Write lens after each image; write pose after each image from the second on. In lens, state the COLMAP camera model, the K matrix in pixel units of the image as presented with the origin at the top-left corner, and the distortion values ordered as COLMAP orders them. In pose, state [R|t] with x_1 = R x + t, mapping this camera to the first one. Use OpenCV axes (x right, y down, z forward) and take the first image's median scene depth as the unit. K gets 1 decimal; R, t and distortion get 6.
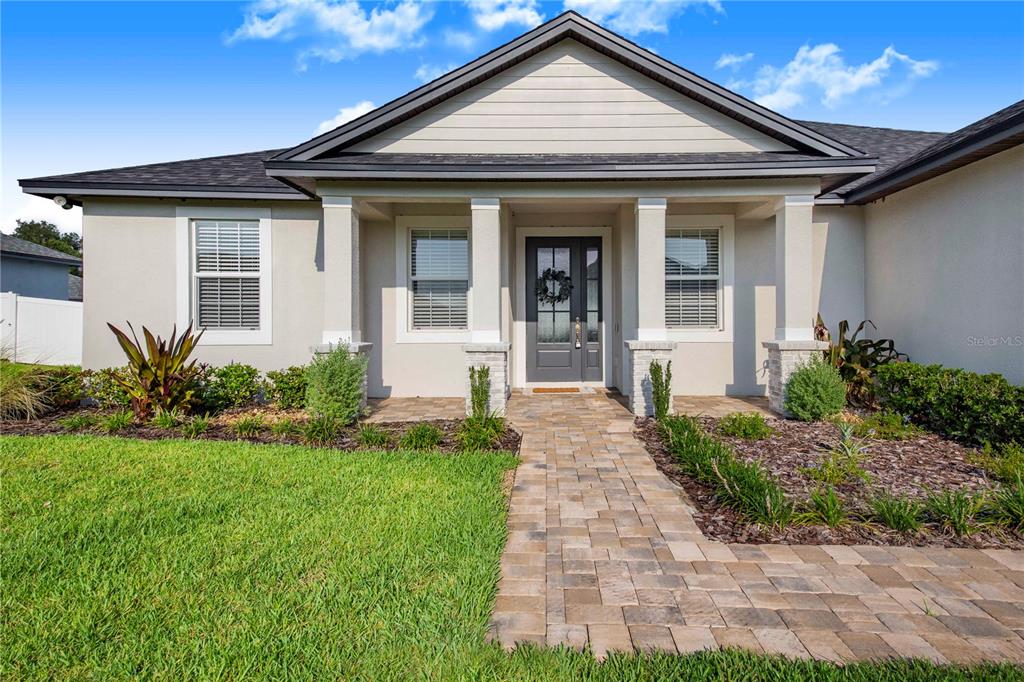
lens RADIAL K [[683.5, 0, 513.7], [0, 683.5, 338.8], [0, 0, 1]] dist [0.012272, -0.000666]
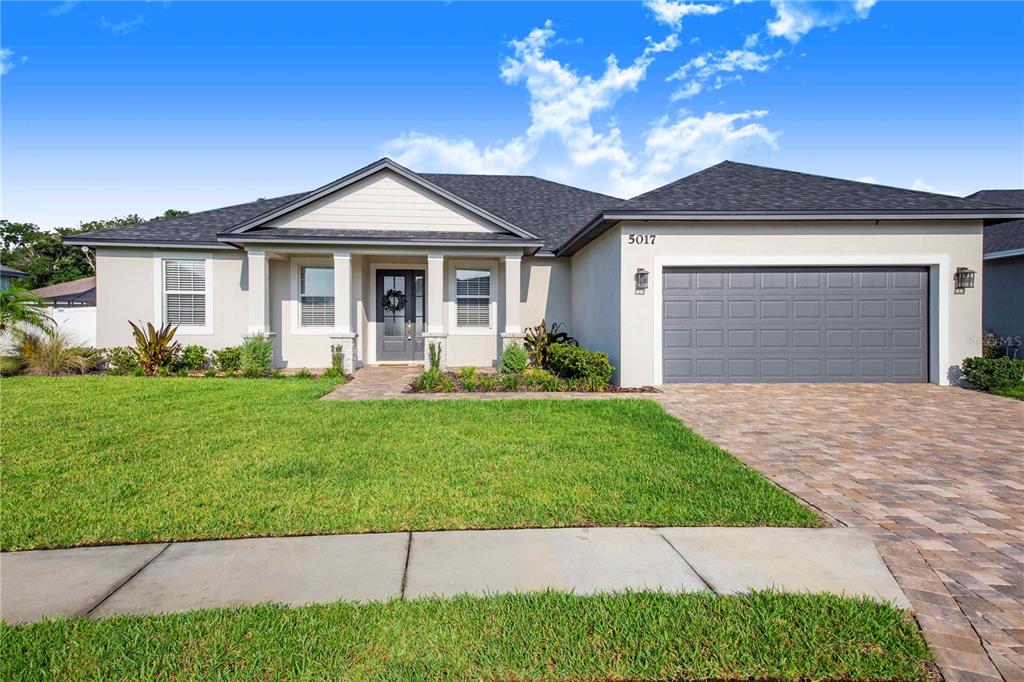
lens RADIAL K [[683.5, 0, 512.8], [0, 683.5, 339.3], [0, 0, 1]] dist [0.012272, -0.000666]
pose [[0.990255, 0.002758, 0.139242, 0.136031], [-0.001569, 0.999961, -0.008651, 0.032620], [-0.139260, 0.008348, 0.990221, -0.750521]]
